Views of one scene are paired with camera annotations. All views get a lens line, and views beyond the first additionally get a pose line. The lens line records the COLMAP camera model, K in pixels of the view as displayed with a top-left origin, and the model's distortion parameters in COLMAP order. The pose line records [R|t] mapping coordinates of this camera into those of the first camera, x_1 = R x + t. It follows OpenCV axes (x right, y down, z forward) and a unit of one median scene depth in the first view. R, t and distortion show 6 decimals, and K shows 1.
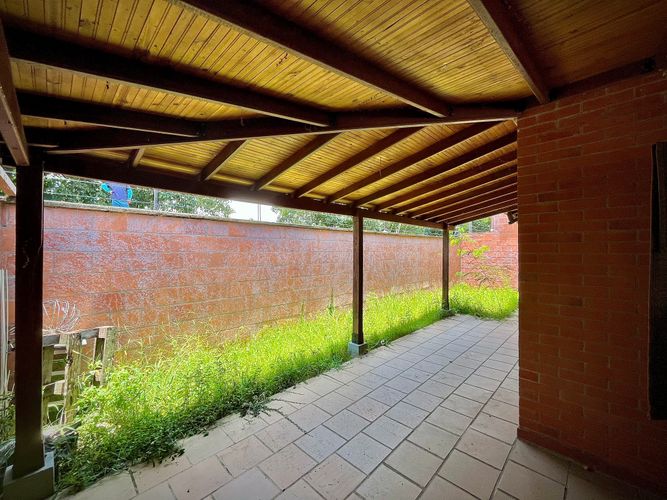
lens RADIAL K [[272.4, 0, 333.4], [0, 272.4, 250.1], [0, 0, 1]] dist [-0.005863, -0.000085]
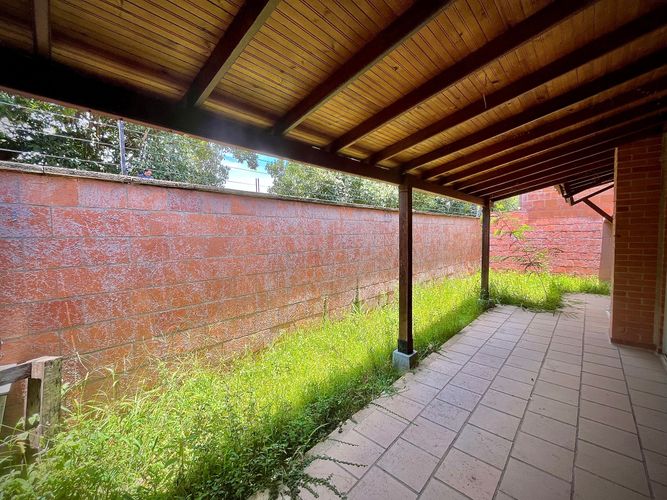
lens RADIAL K [[272.4, 0, 334.3], [0, 272.4, 252.5], [0, 0, 1]] dist [-0.005863, -0.000085]
pose [[0.999713, -0.016055, 0.017754, -0.129106], [0.014803, 0.997538, 0.068545, 0.005679], [-0.018811, -0.068263, 0.997490, 0.272979]]
